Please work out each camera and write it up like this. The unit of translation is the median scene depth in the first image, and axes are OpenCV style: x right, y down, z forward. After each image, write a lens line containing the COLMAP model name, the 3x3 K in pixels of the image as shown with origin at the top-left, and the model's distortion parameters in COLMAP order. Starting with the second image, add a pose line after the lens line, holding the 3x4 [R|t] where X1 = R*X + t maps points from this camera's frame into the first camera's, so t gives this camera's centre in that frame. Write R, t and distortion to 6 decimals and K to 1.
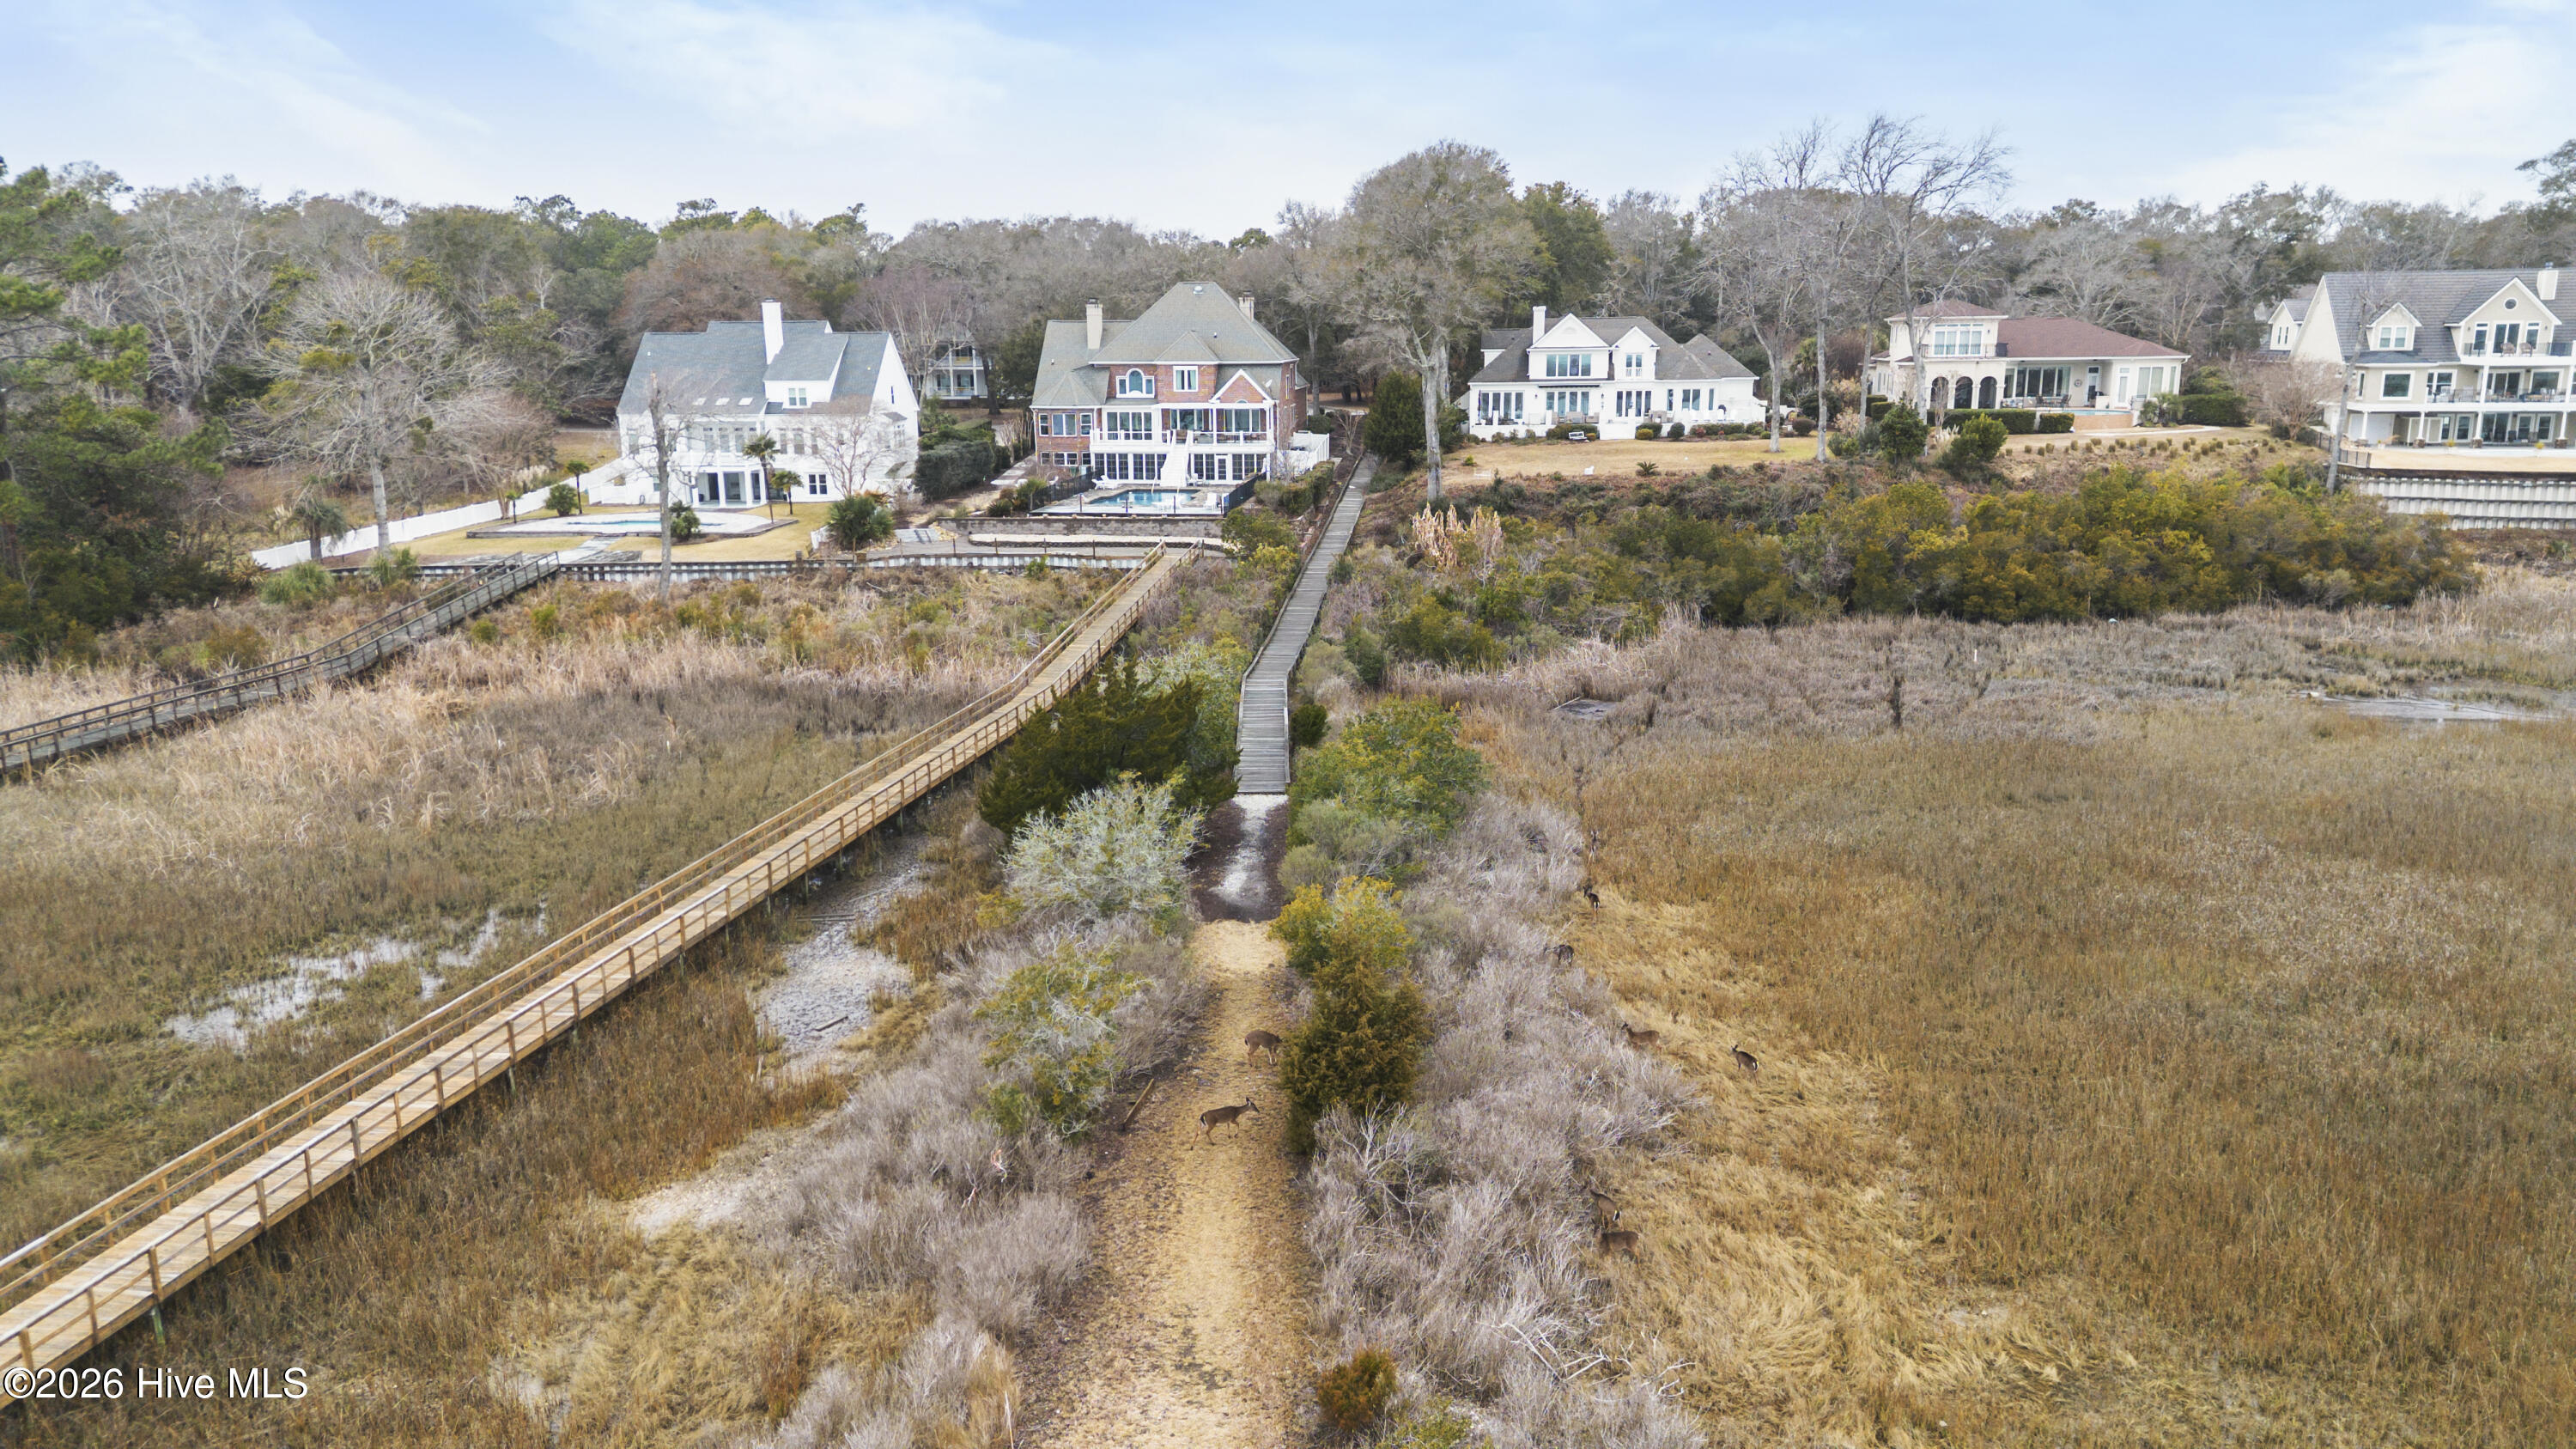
lens RADIAL K [[1784.3, 0, 1276.2], [0, 1784.3, 725.0], [0, 0, 1]] dist [0.111573, -0.100065]
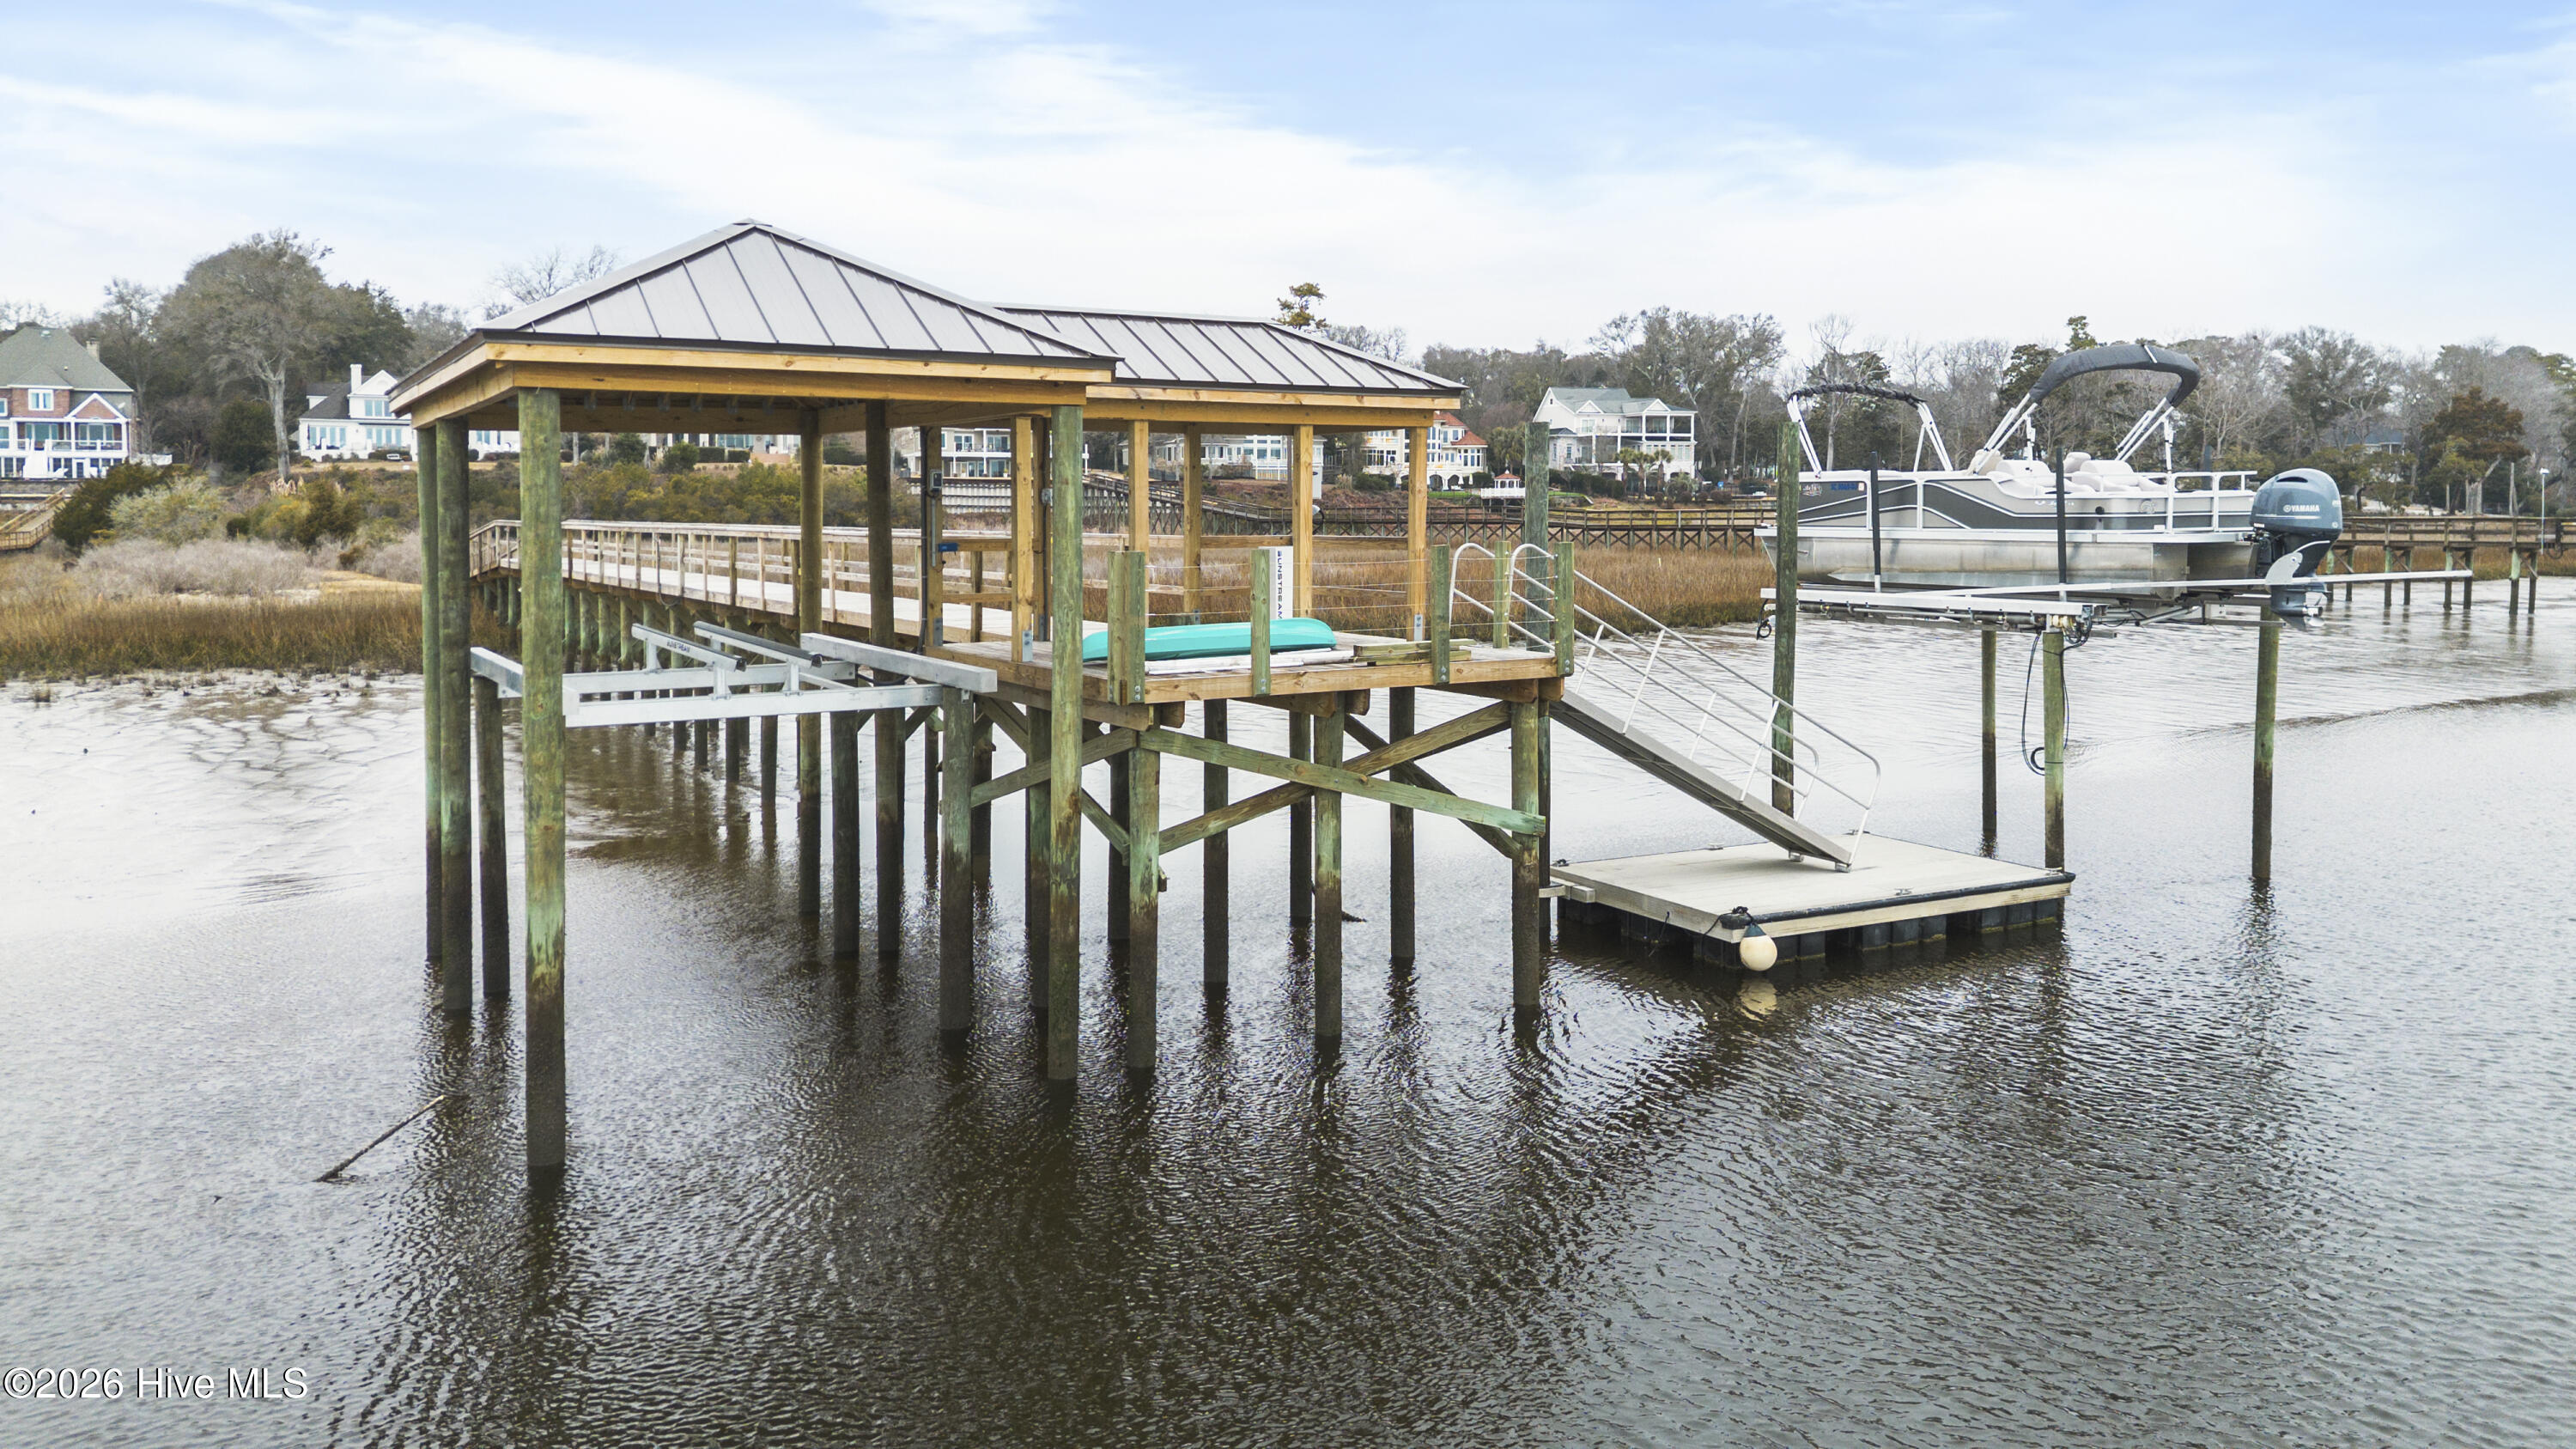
lens RADIAL K [[1858.0, 0, 1288.1], [0, 1858.0, 609.5], [0, 0, 1]] dist [0.001106, 0.000406]
pose [[0.814059, -0.022258, 0.580355, -0.100726], [0.114194, 0.985894, -0.122367, 0.207615], [-0.569445, 0.165887, 0.805117, -0.497916]]
